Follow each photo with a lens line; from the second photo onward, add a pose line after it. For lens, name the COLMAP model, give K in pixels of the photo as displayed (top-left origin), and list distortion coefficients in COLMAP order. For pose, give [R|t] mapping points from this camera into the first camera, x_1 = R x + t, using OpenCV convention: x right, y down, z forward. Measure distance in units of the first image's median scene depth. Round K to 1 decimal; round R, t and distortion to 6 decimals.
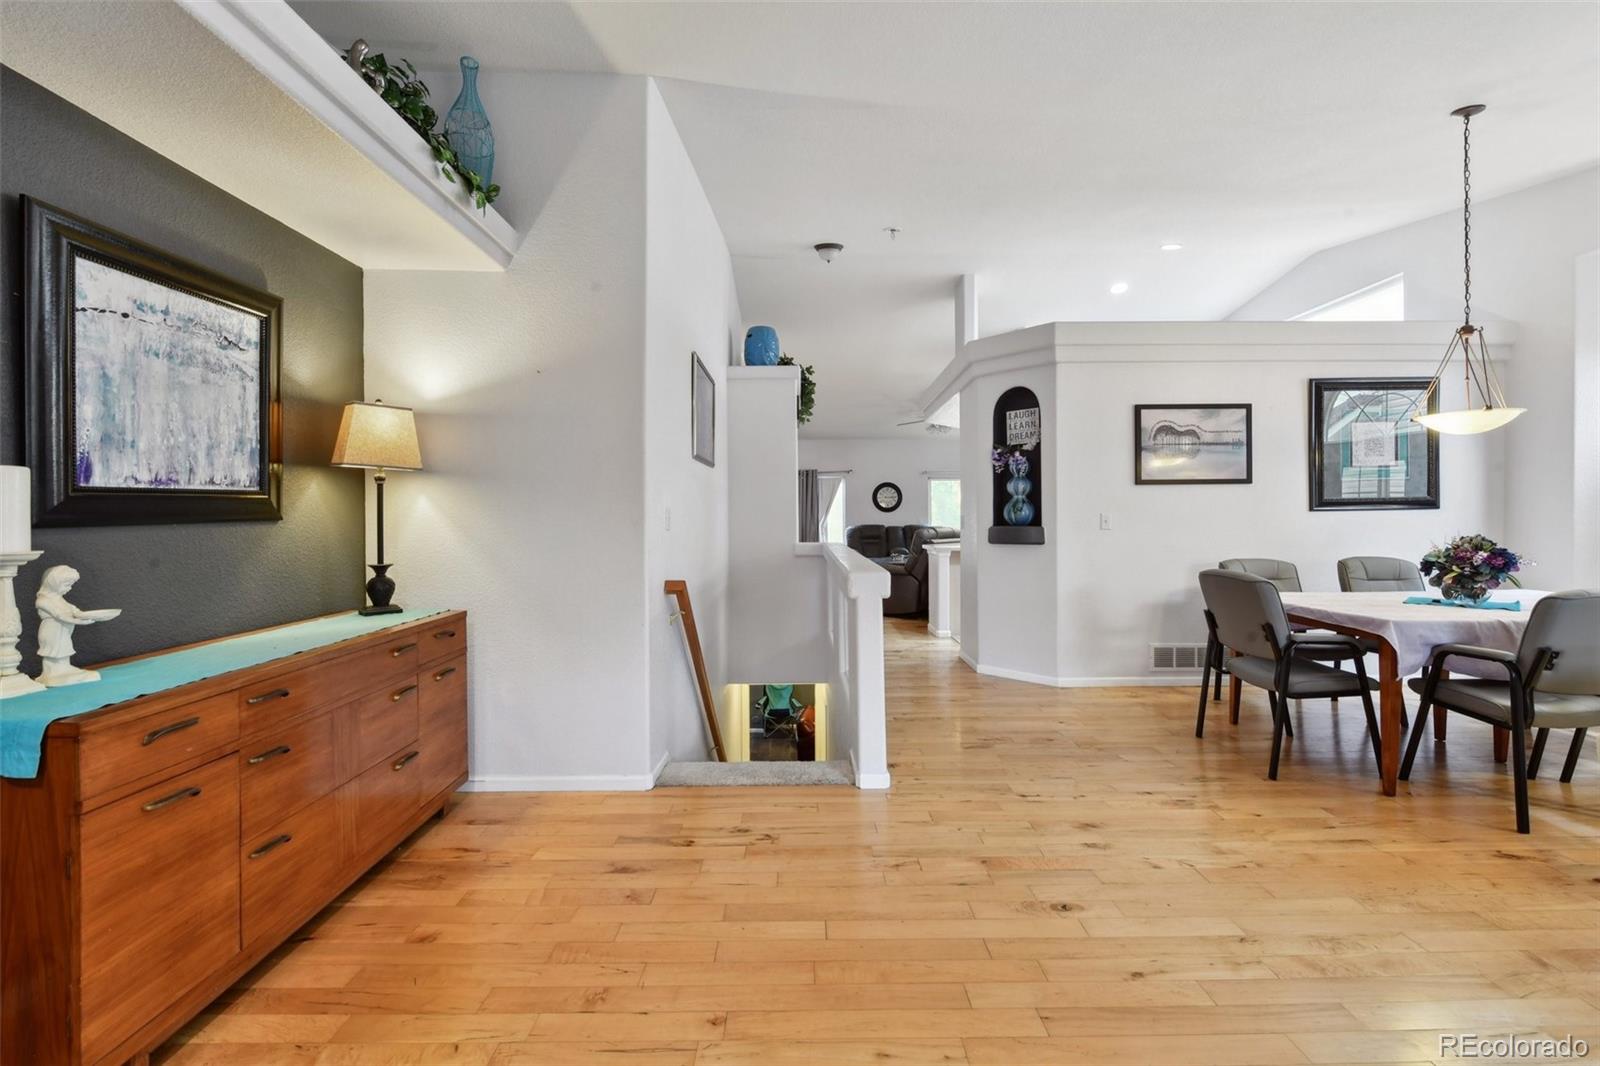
lens RADIAL K [[652.8, 0, 810.8], [0, 652.8, 524.4], [0, 0, 1]] dist [0.003357, -0.003396]
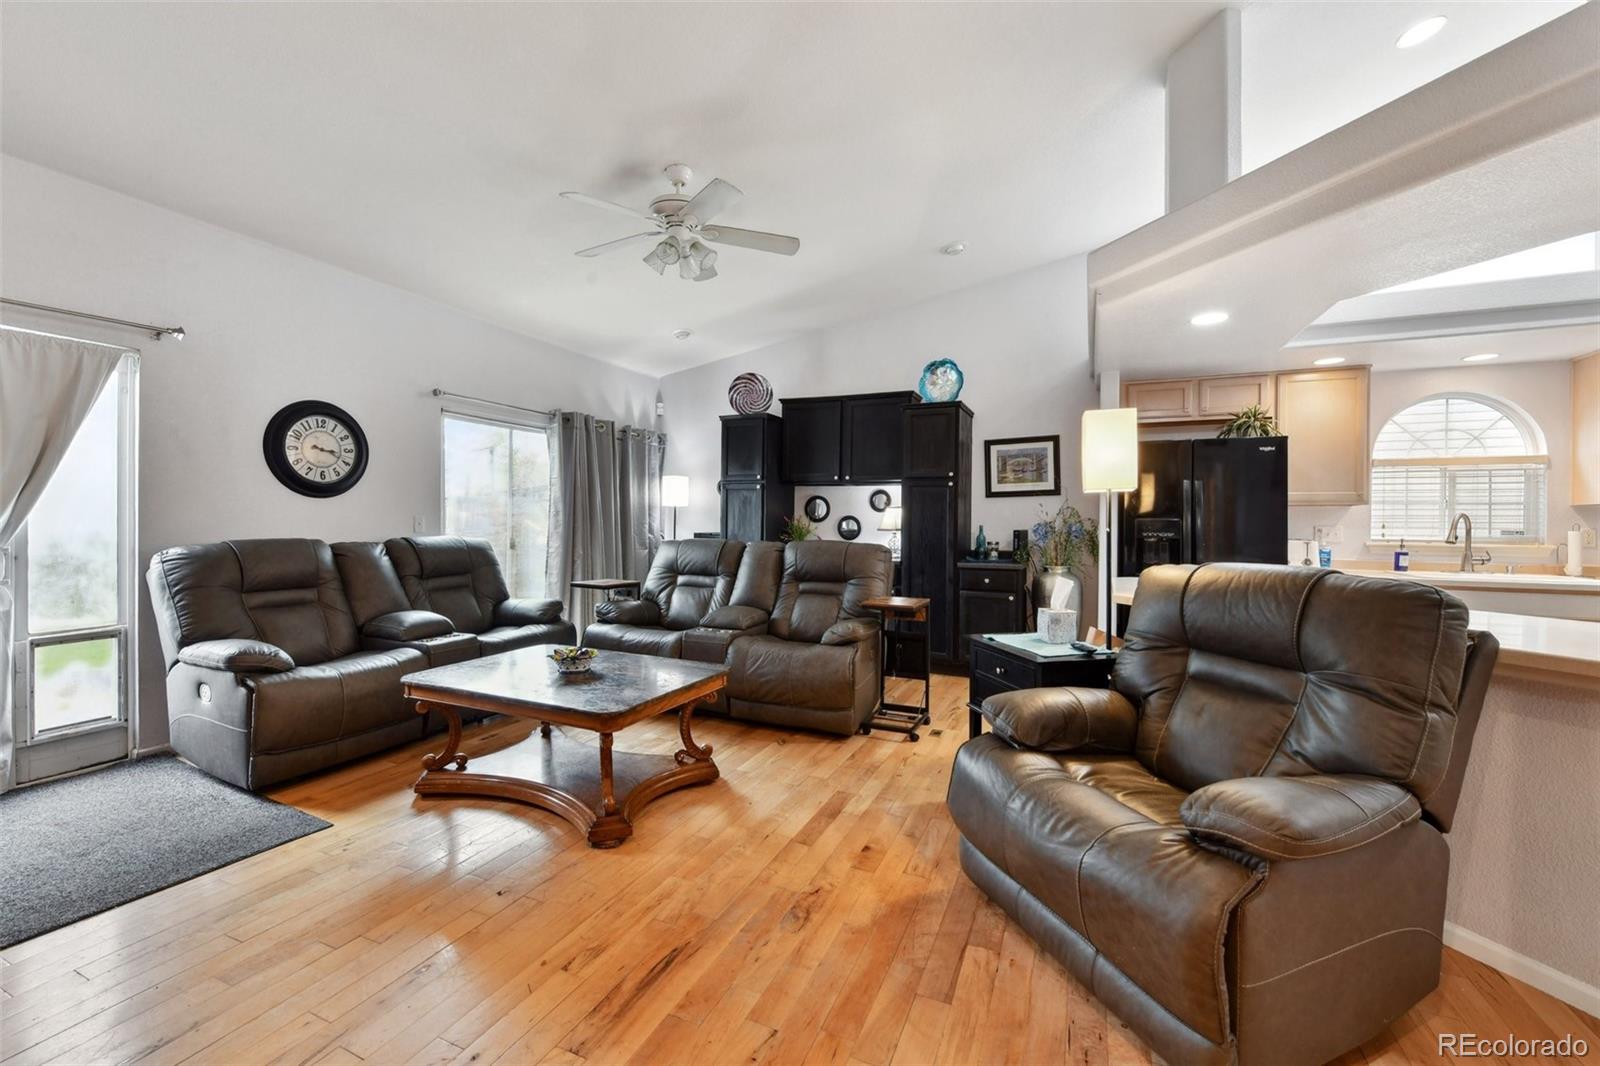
lens RADIAL K [[636.0, 0, 811.9], [0, 636.0, 523.9], [0, 0, 1]] dist [0.002144, -0.002792]
pose [[0.410992, 0.003682, 0.911631, -0.239191], [-0.004343, 0.999988, -0.002081, -0.024683], [-0.911628, -0.003104, 0.411004, 2.544113]]
